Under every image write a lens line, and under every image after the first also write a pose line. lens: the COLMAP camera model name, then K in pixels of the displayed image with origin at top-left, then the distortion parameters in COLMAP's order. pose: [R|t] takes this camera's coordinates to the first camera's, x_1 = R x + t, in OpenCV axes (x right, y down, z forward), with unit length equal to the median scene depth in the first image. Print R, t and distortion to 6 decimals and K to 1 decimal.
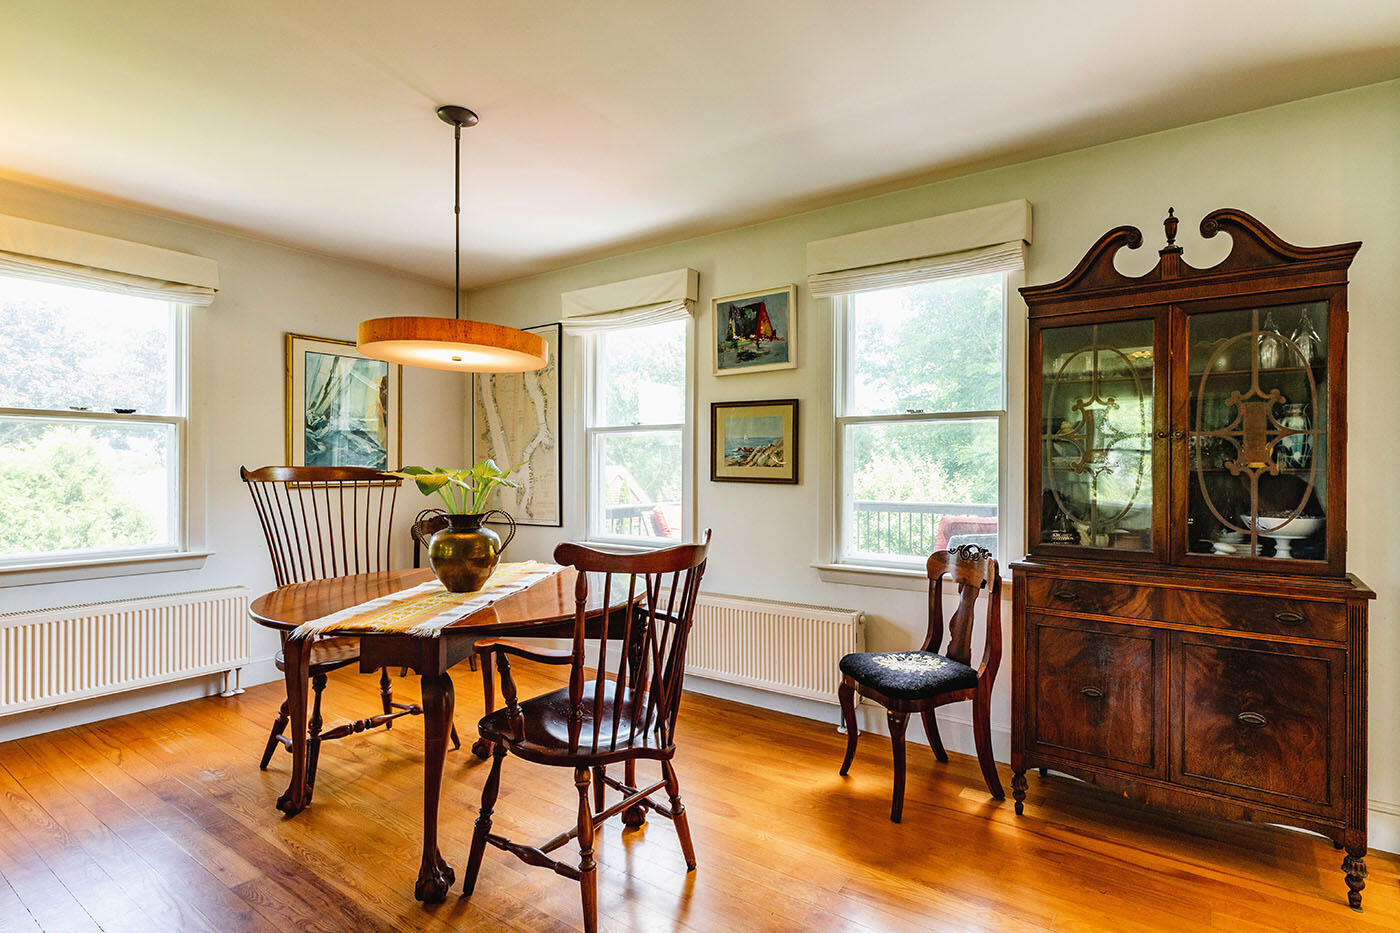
lens RADIAL K [[699.4, 0, 731.5], [0, 699.4, 468.1], [0, 0, 1]] dist [0.004882, 0.000201]
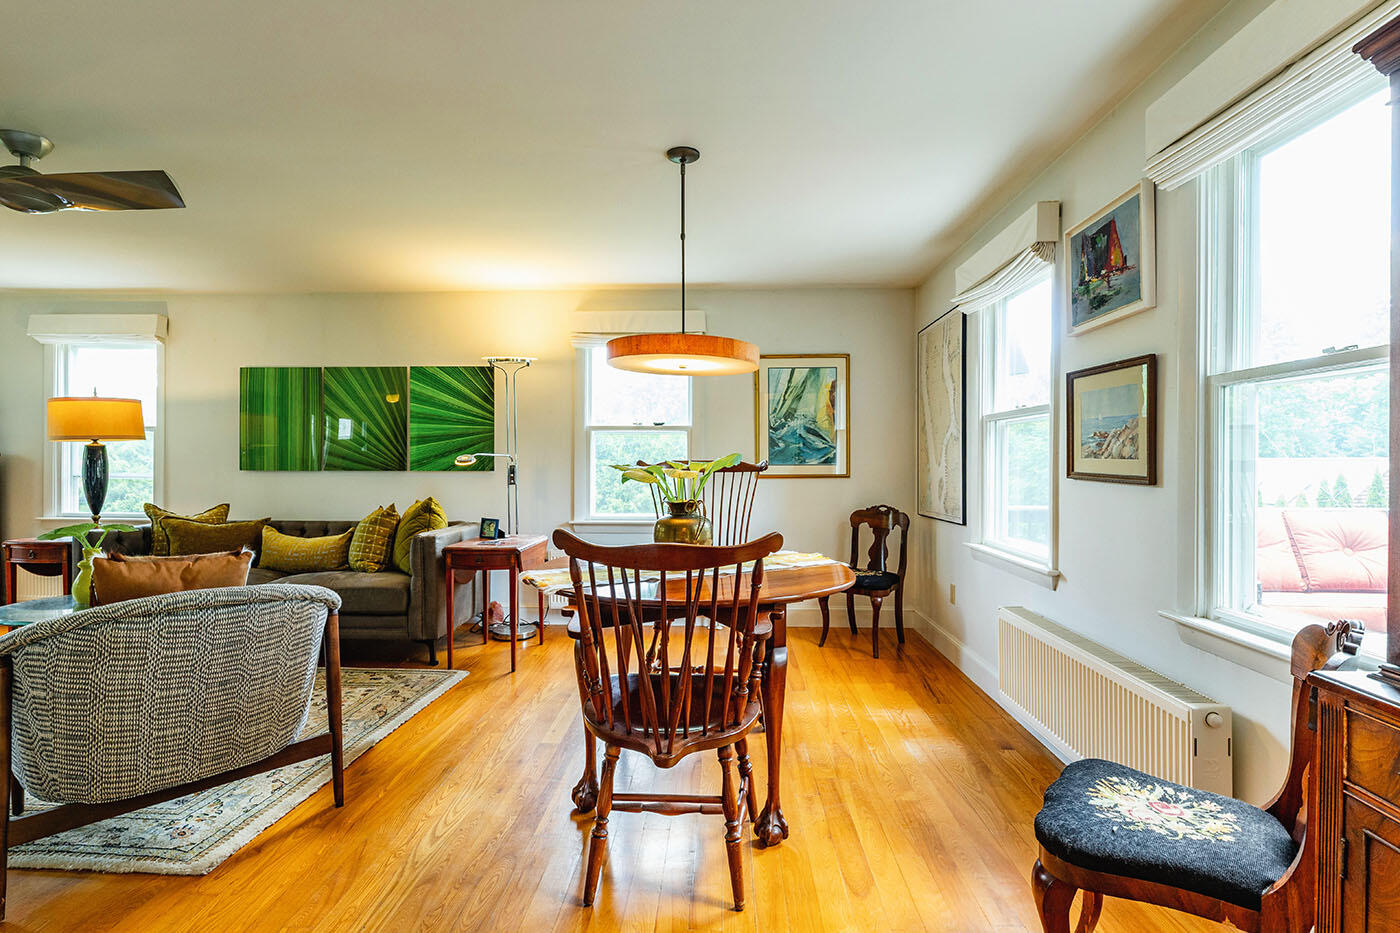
lens RADIAL K [[663.9, 0, 704.6], [0, 663.9, 465.6], [0, 0, 1]] dist [0.000587, -0.001264]
pose [[0.537897, 0.003425, -0.843004, 0.372610], [0.002310, 0.999982, 0.005537, 0.000326], [0.843008, -0.004926, 0.537879, 0.303034]]
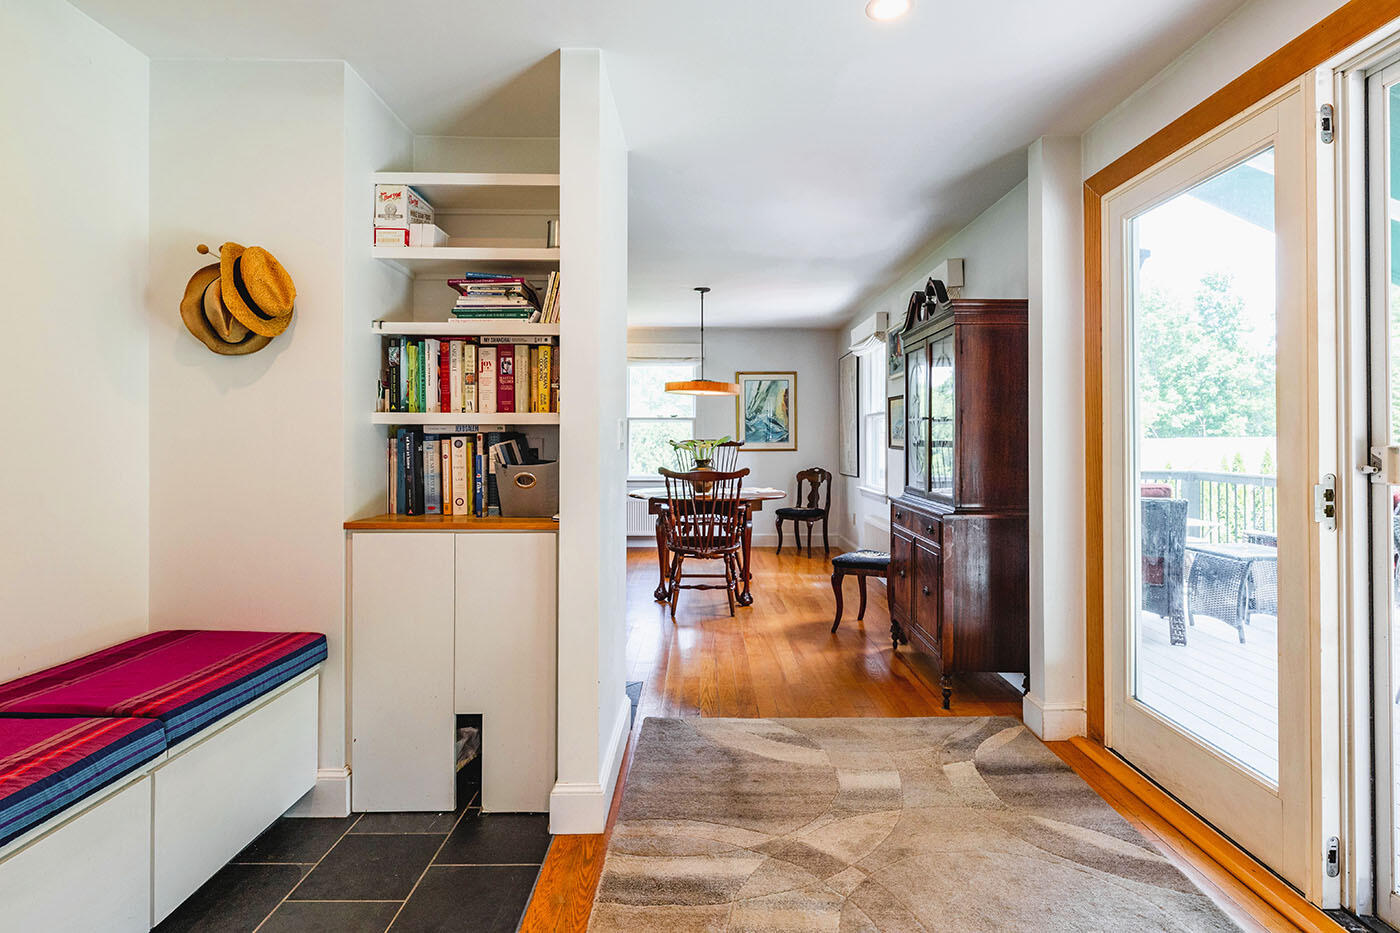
lens RADIAL K [[692.5, 0, 713.3], [0, 692.5, 435.3], [0, 0, 1]] dist [0.001463, -0.001144]
pose [[0.577292, -0.009559, -0.816482, 1.031780], [0.003413, 0.999951, -0.009294, 0.003772], [0.816530, 0.002579, 0.577297, -0.205574]]
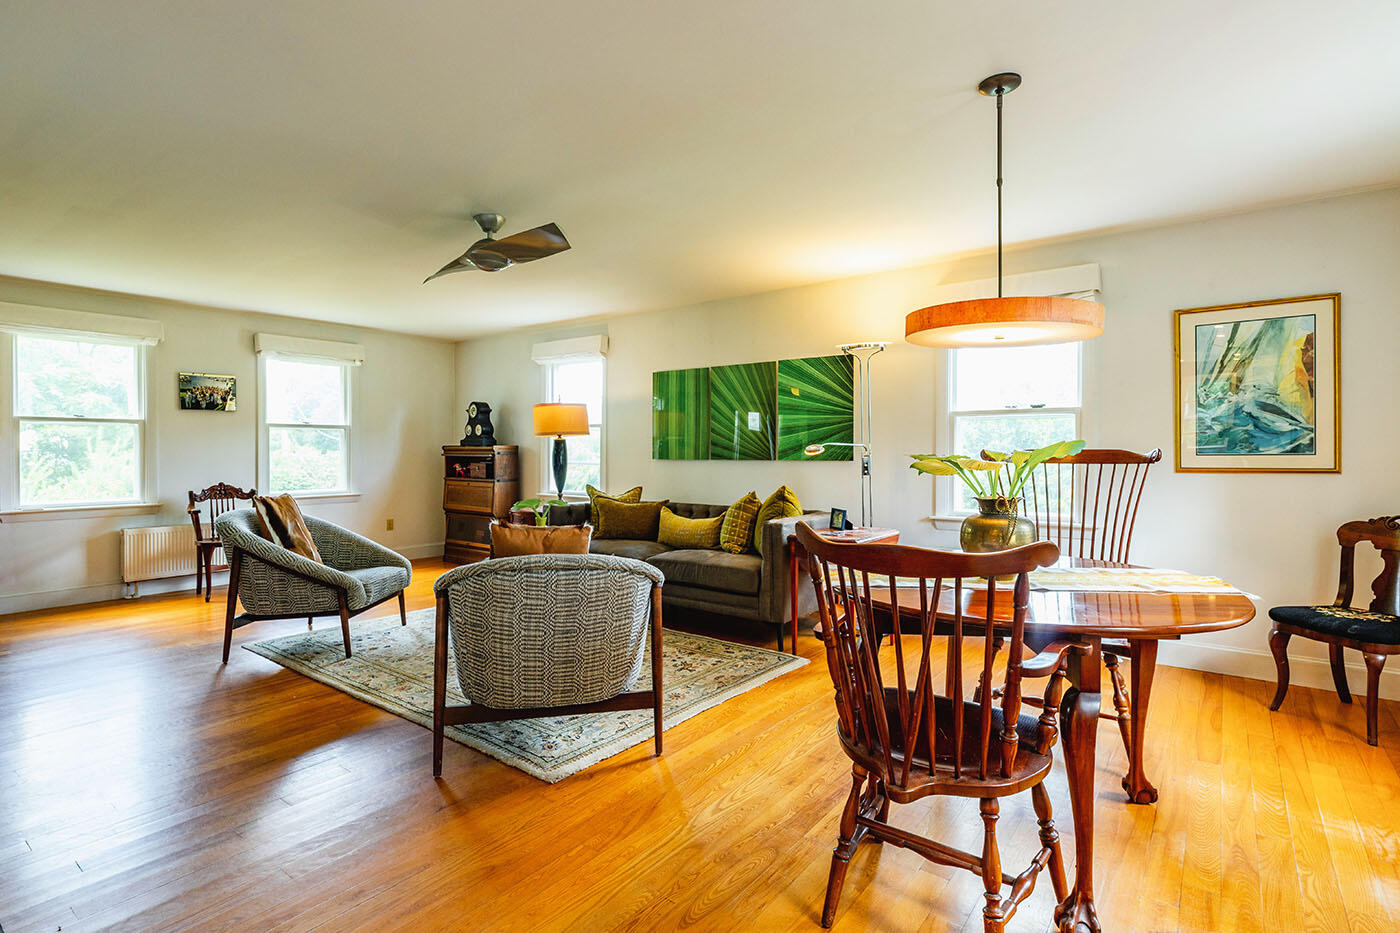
lens RADIAL K [[692.5, 0, 705.7], [0, 692.5, 455.2], [0, 0, 1]] dist [0.001463, -0.001144]
pose [[-0.041866, 0.003607, -0.999117, 0.393347], [0.004011, 0.999986, 0.003442, 0.000870], [0.999115, -0.003864, -0.041880, 0.434360]]
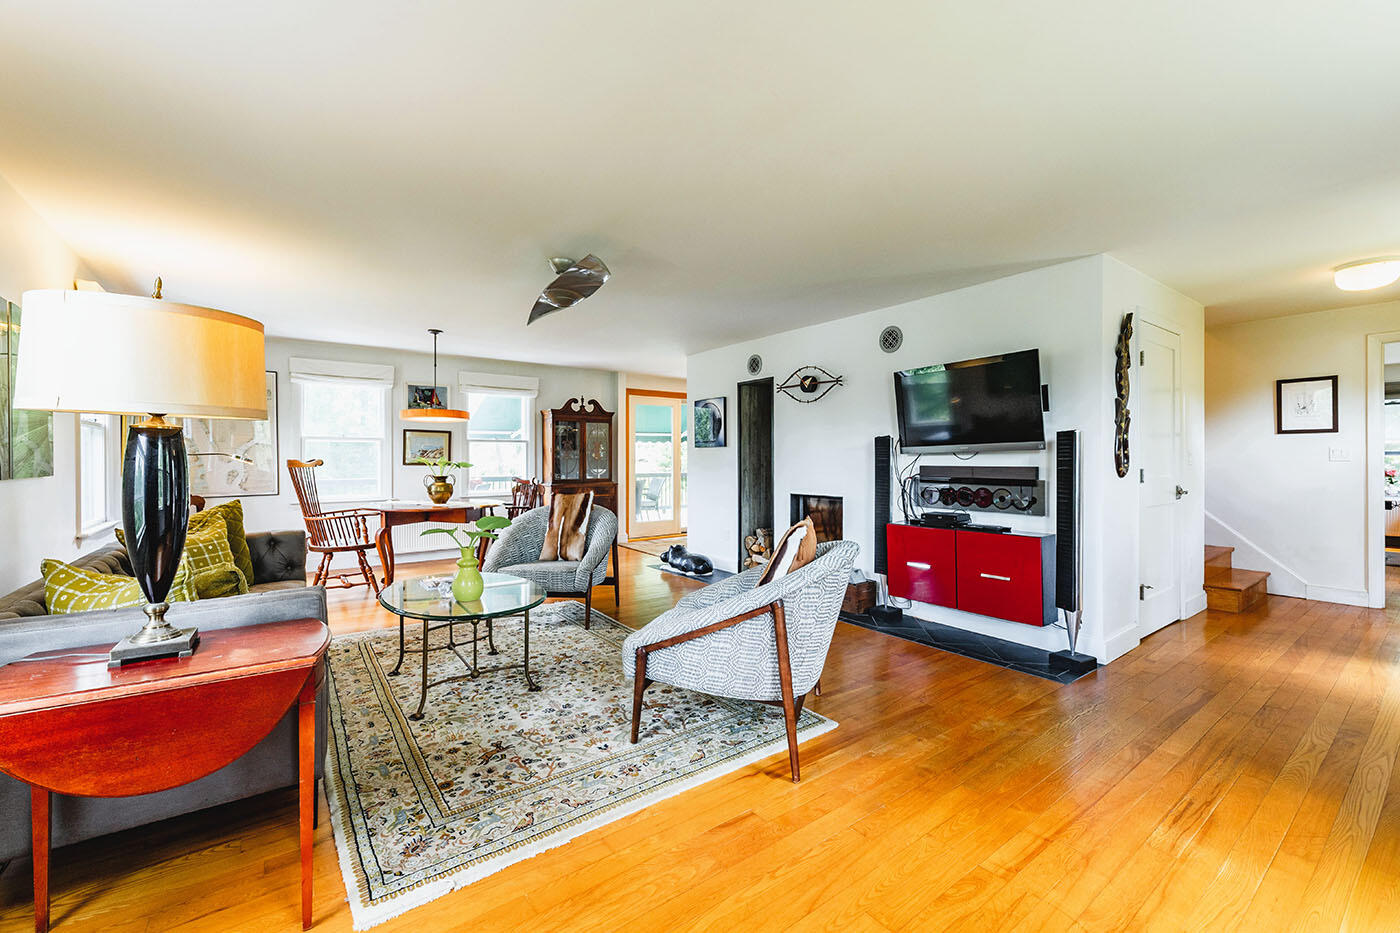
lens RADIAL K [[581.6, 0, 700.6], [0, 581.6, 461.3], [0, 0, 1]] dist [0.000338, -0.000600]
pose [[0.323967, -0.008068, 0.946034, -1.499574], [0.000416, 0.999965, 0.008386, -0.007774], [-0.946068, -0.002323, 0.323959, -0.483683]]
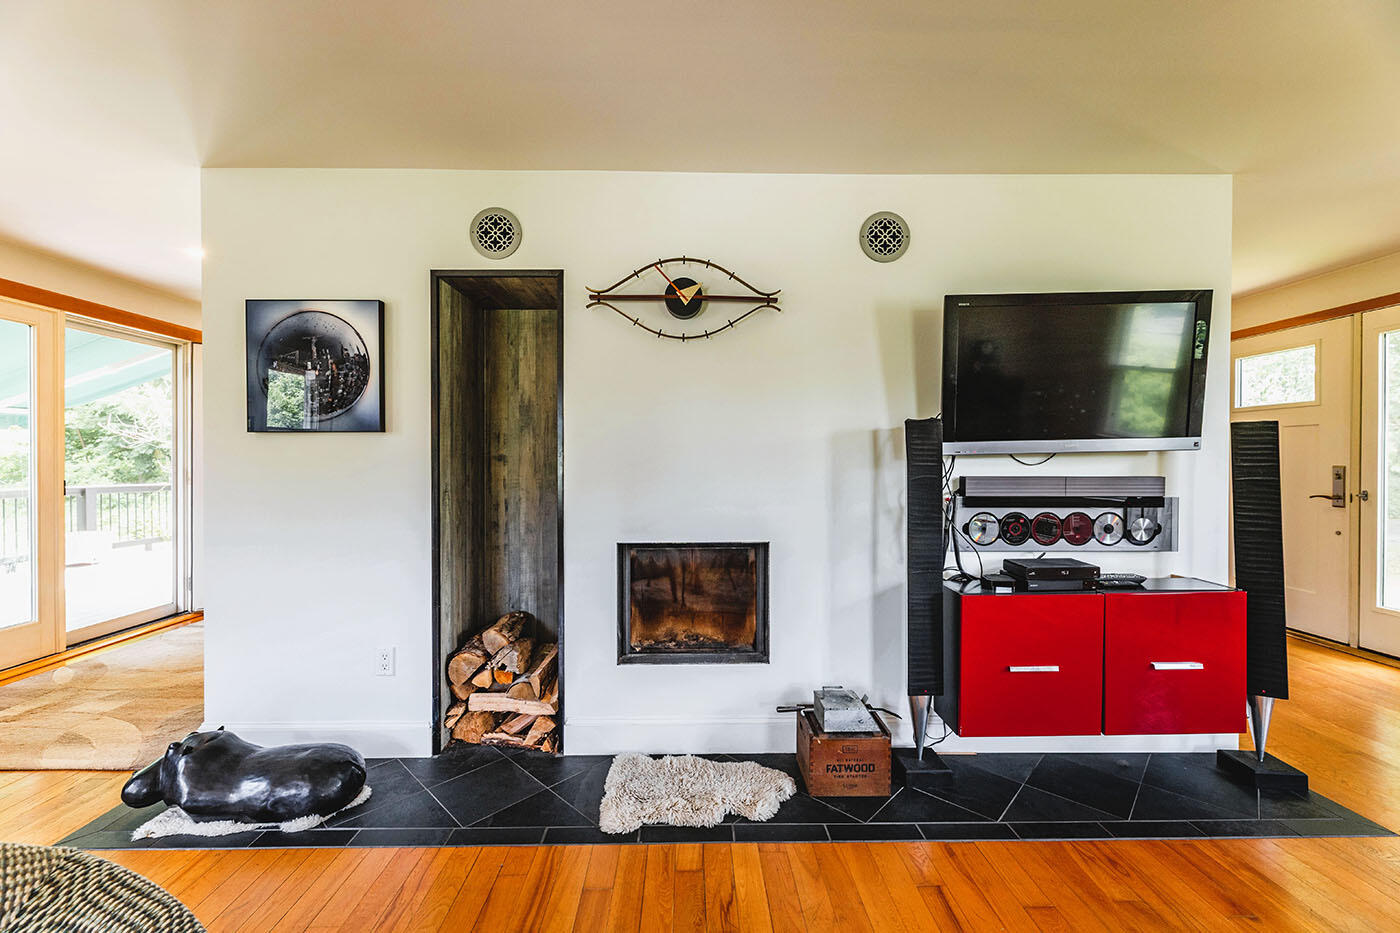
lens RADIAL K [[555.9, 0, 692.9], [0, 555.9, 464.3], [0, 0, 1]] dist [-0.000147, 0.000172]
pose [[-0.582120, -0.009129, 0.813052, -0.541624], [-0.003640, 0.999956, 0.008622, -0.006648], [-0.813095, 0.002059, -0.582127, 0.095572]]
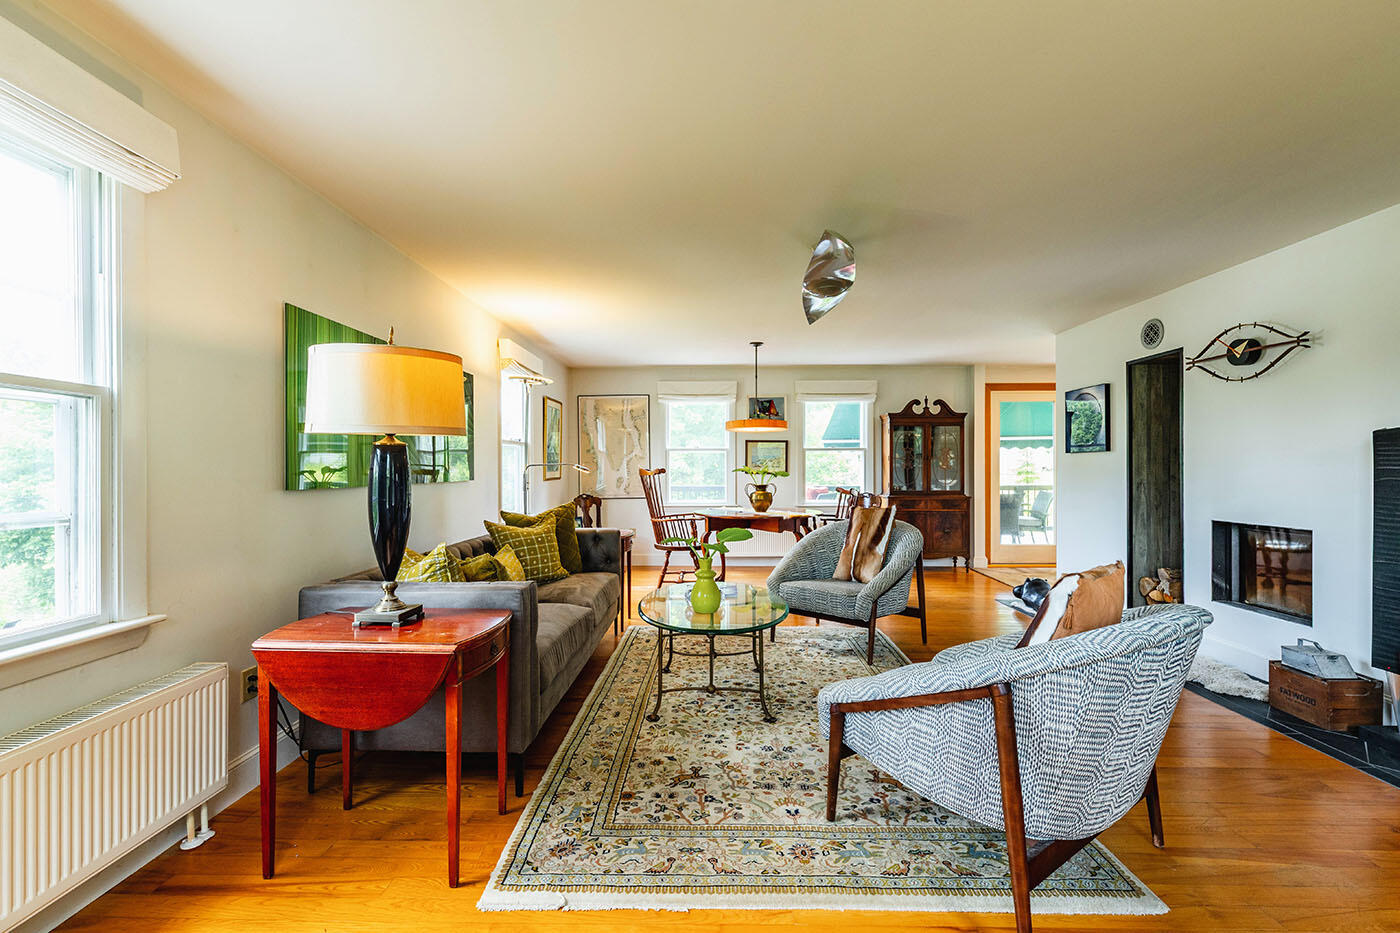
lens RADIAL K [[600.0, 0, 696.9], [0, 600.0, 468.2], [0, 0, 1]] dist [0.000696, -0.000242]
pose [[0.835961, -0.005176, 0.548764, -1.300338], [0.003539, 0.999986, 0.004041, -0.008158], [-0.548777, -0.001436, 0.835967, -0.594626]]
